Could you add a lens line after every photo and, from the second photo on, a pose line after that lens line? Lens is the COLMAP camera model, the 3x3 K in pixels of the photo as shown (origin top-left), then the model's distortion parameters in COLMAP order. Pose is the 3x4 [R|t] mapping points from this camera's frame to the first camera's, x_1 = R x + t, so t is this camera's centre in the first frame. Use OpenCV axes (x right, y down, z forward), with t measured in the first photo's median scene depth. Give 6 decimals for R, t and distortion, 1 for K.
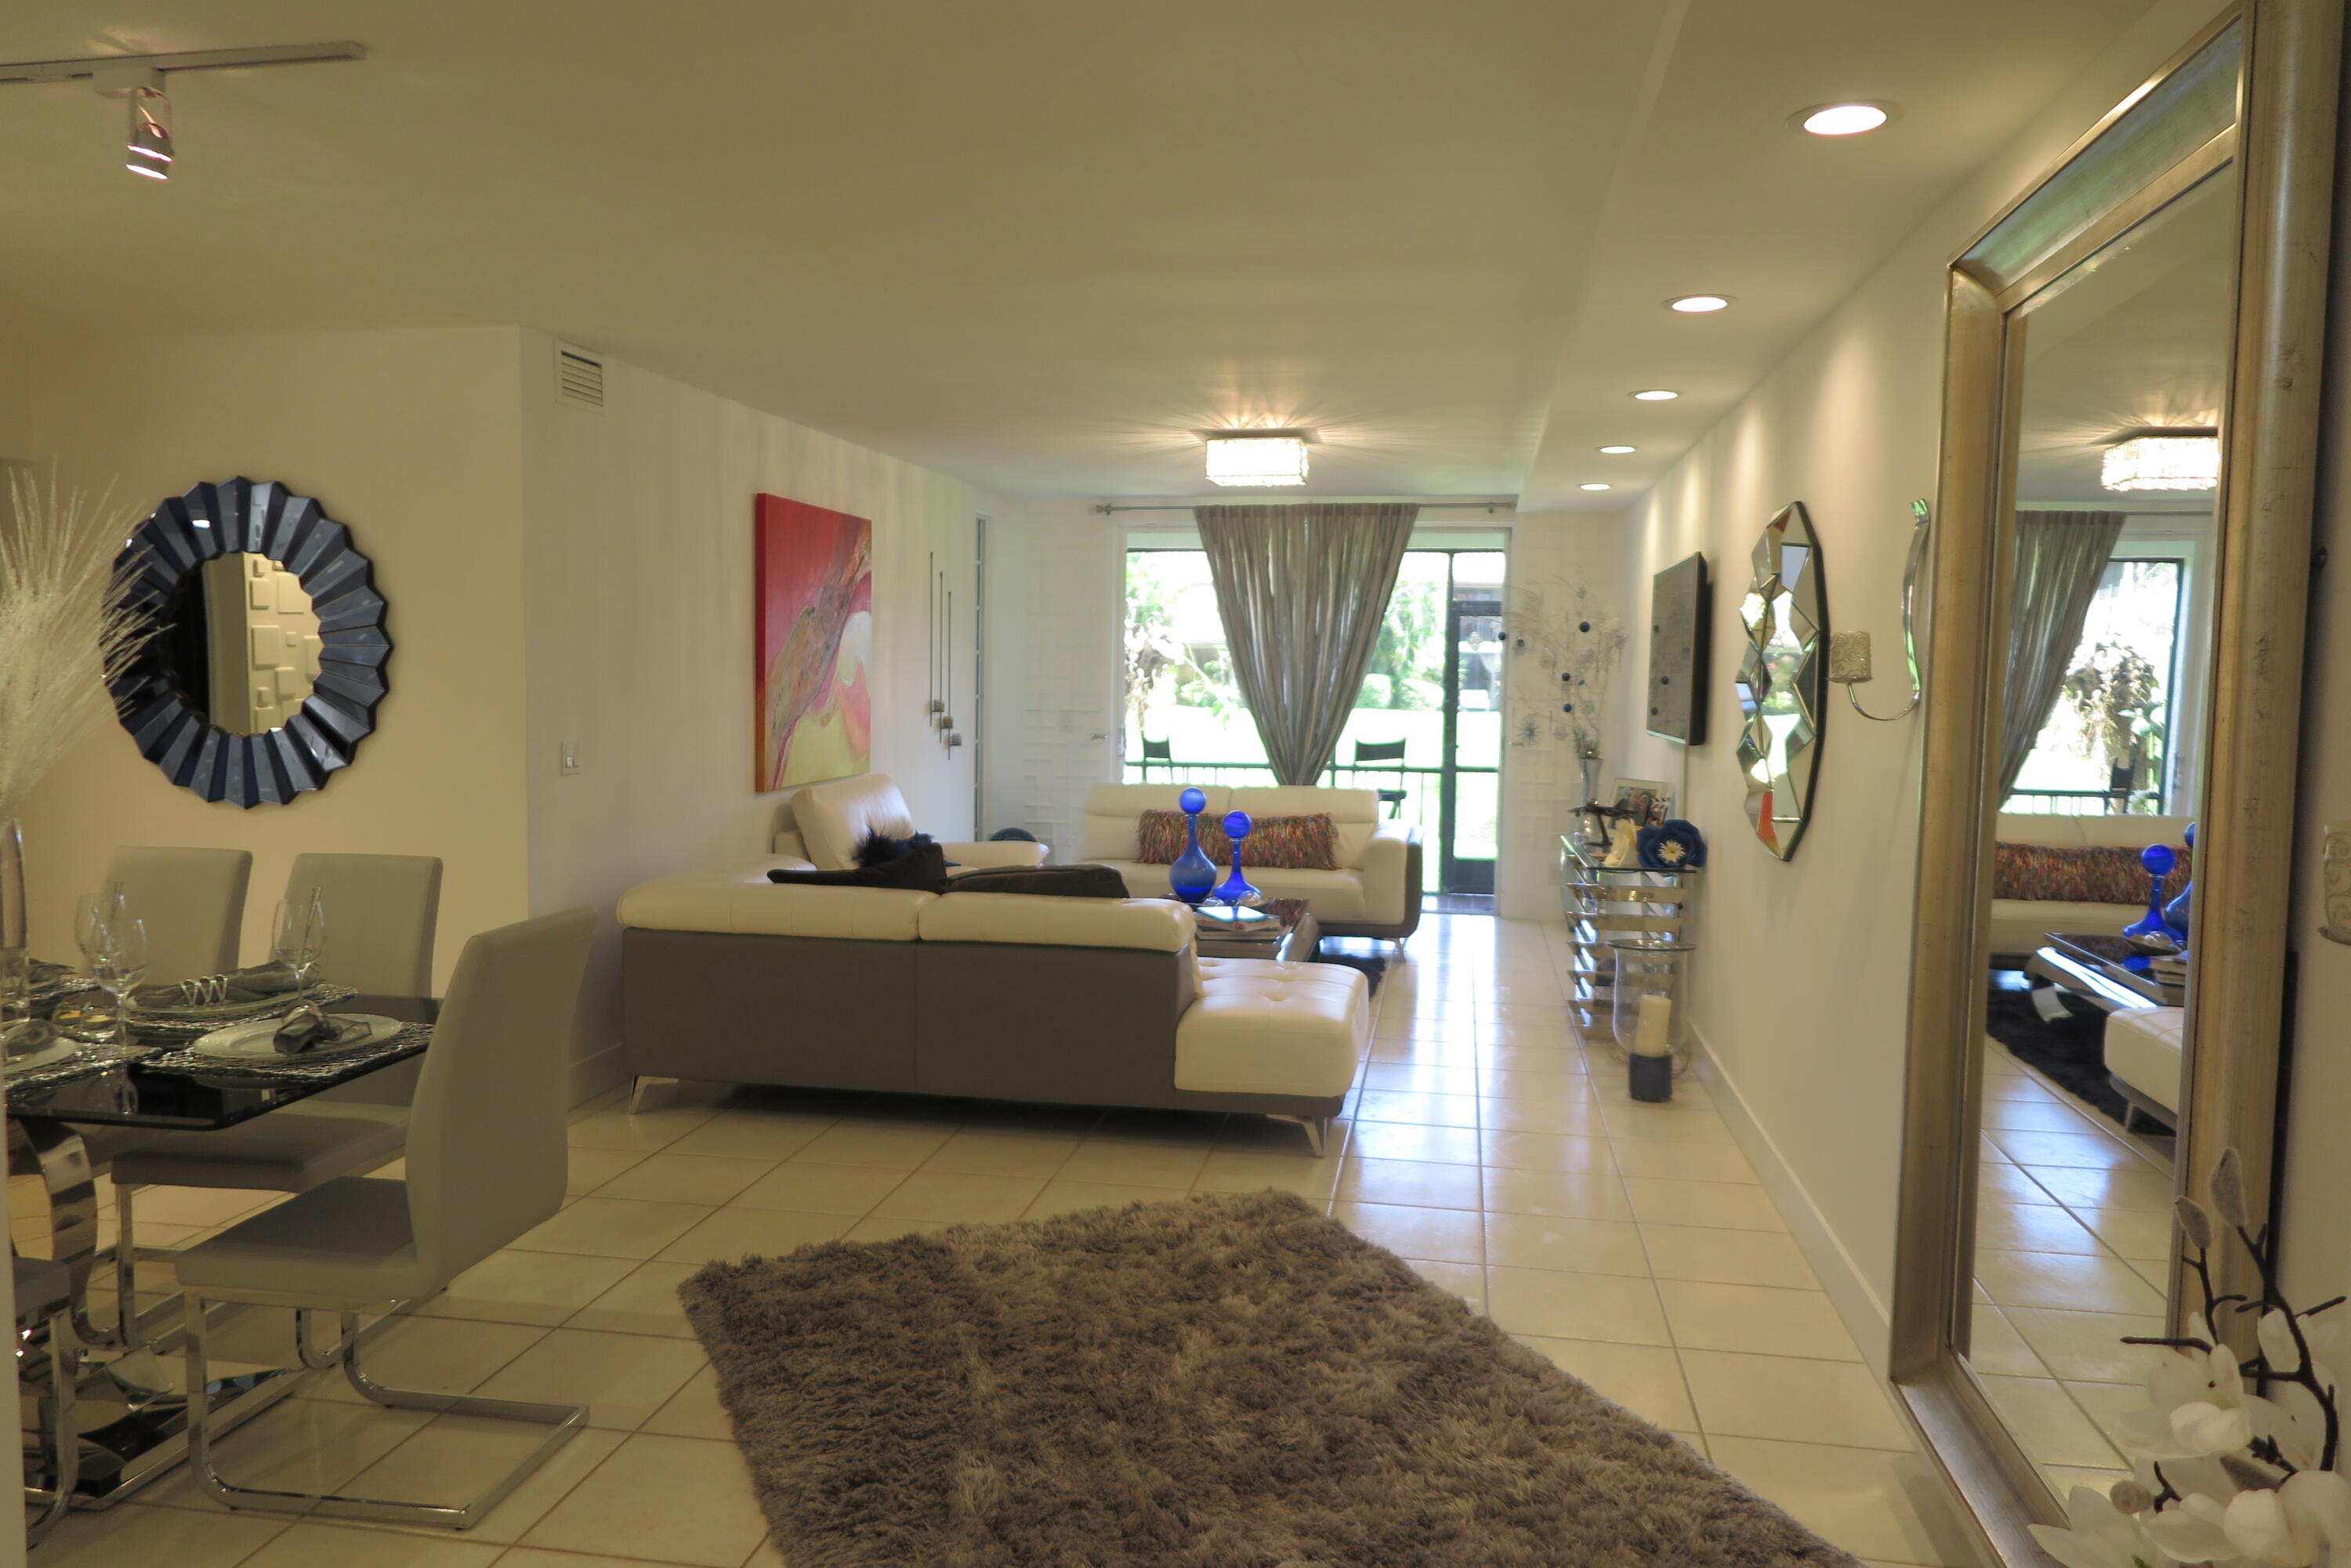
lens RADIAL K [[1874.6, 0, 1175.5], [0, 1874.6, 784.0], [0, 0, 1]] dist [0.124737, 0.017565]
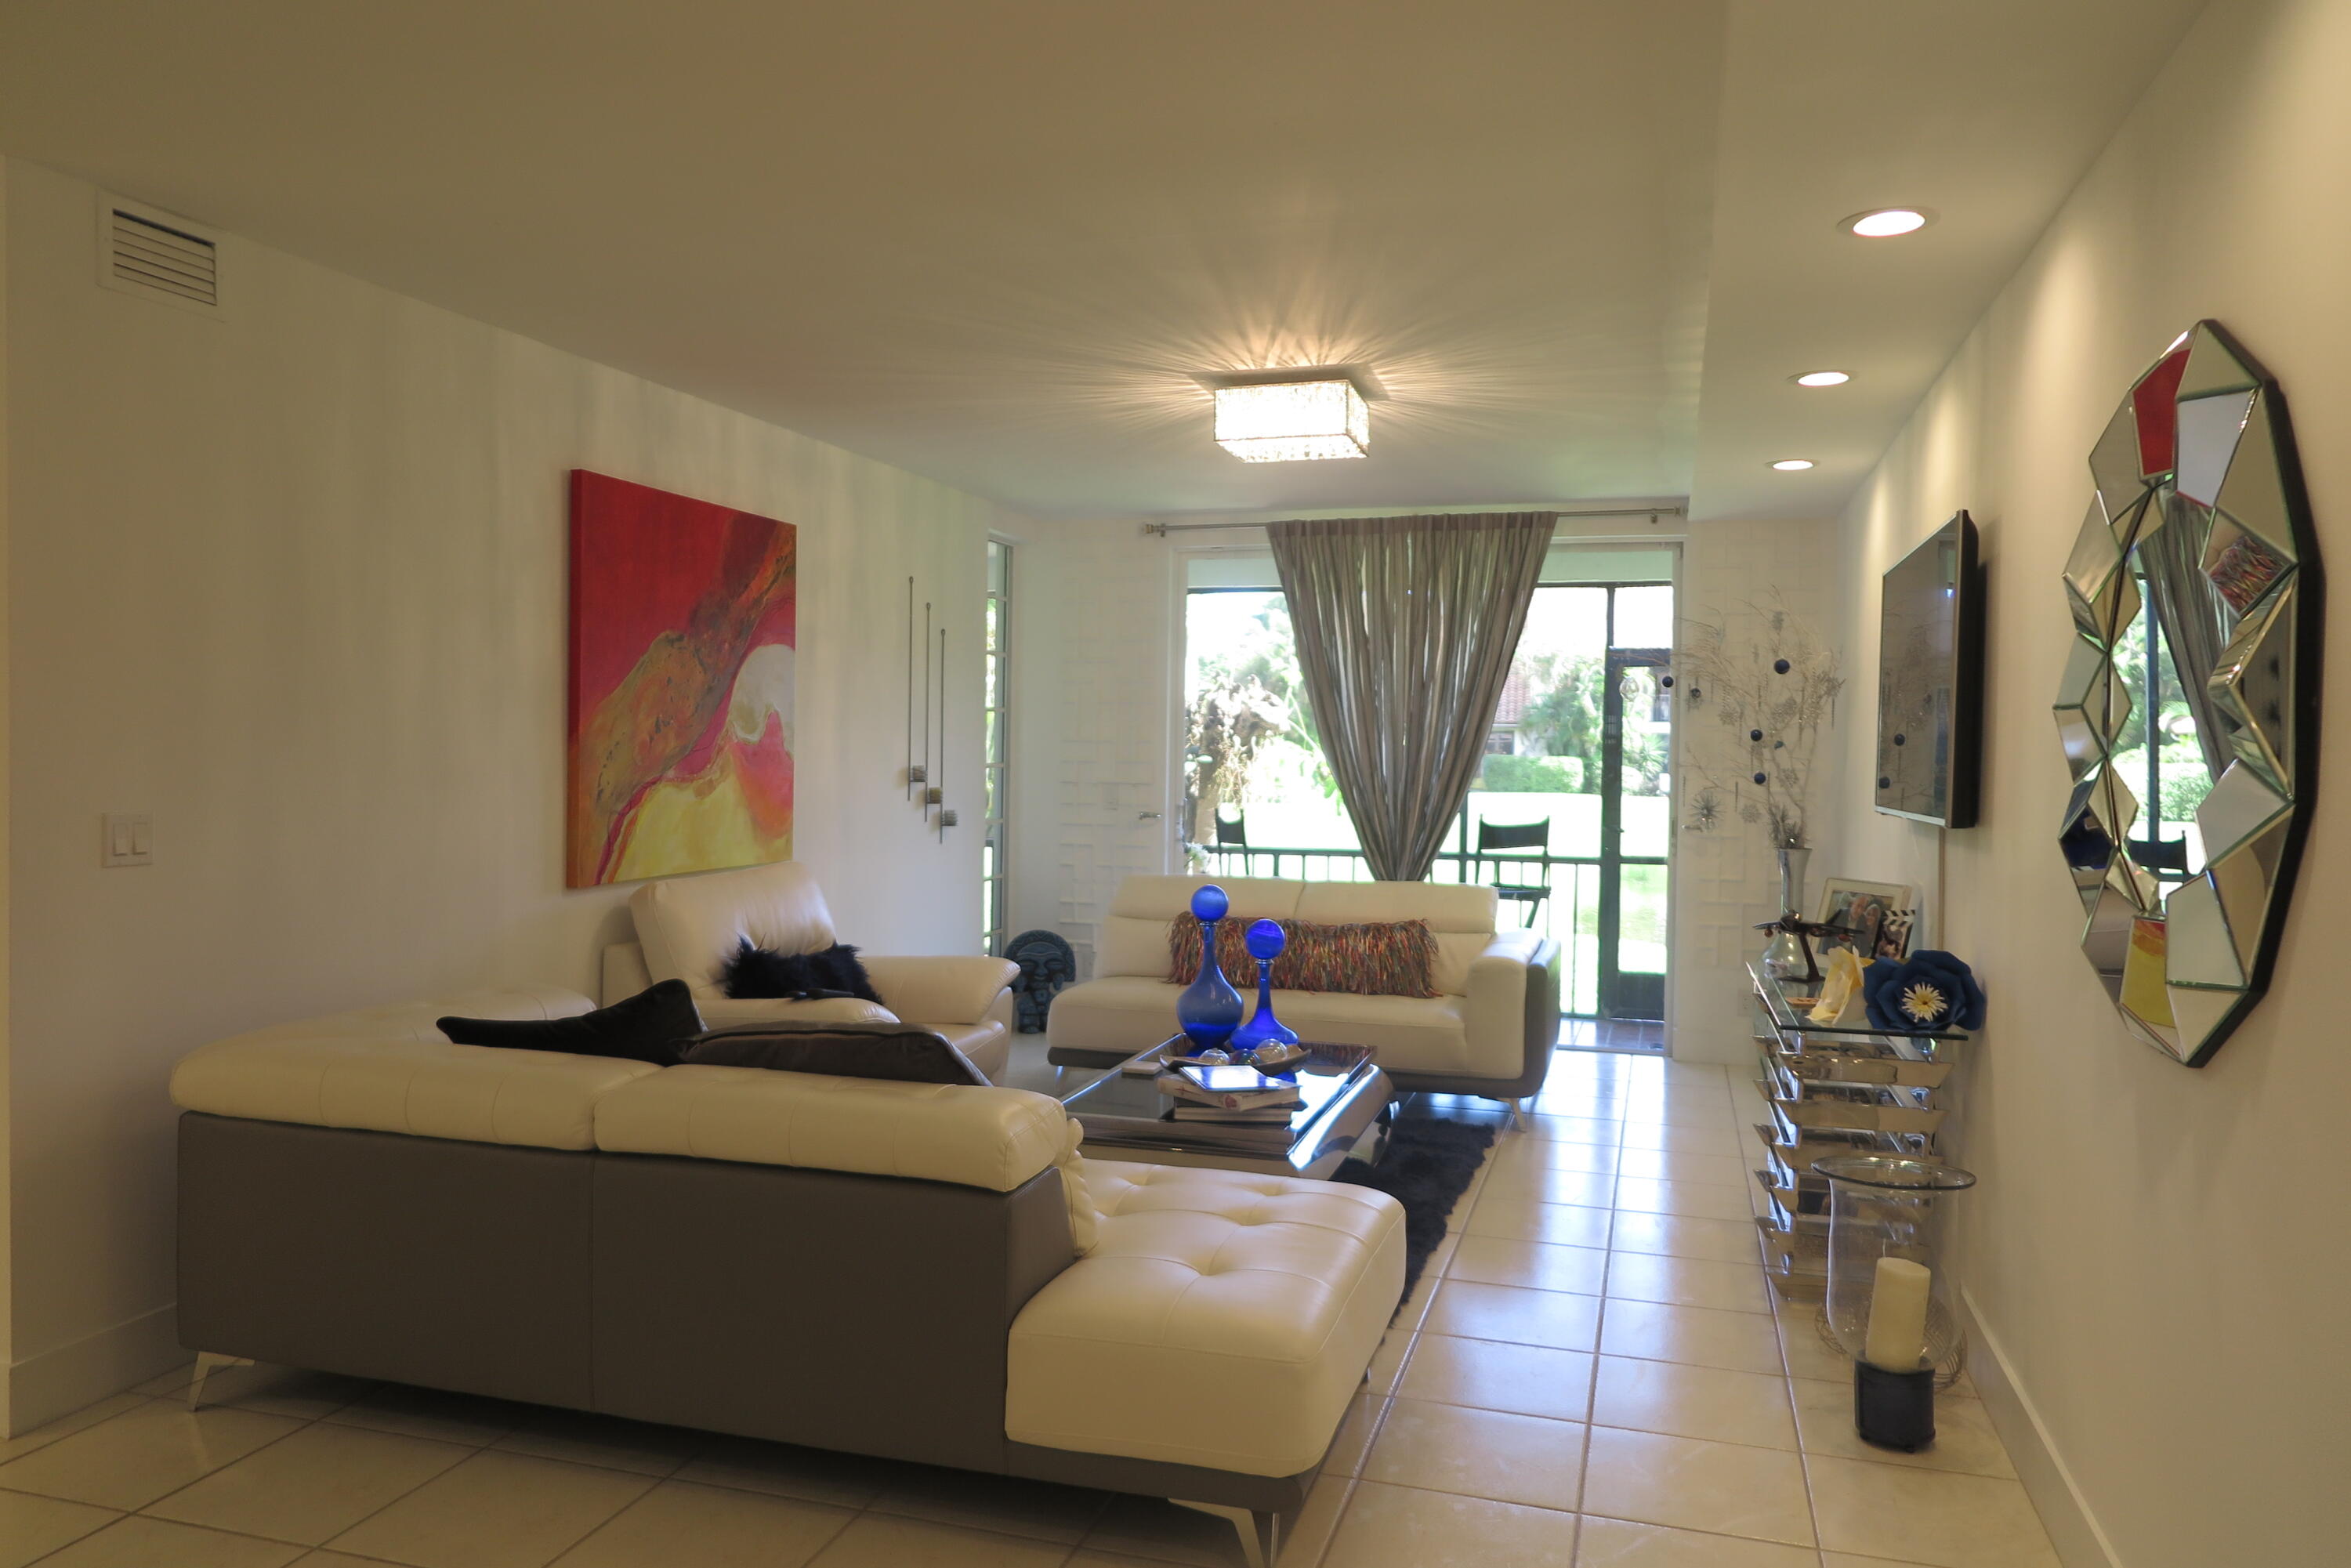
lens RADIAL K [[1624.2, 0, 1204.3], [0, 1624.2, 785.7], [0, 0, 1]] dist [0.019167, 0.001735]
pose [[0.990468, 0.001069, -0.137741, 0.083883], [-0.007767, 0.998813, -0.048096, -0.005506], [0.137526, 0.048707, 0.989300, 0.355427]]
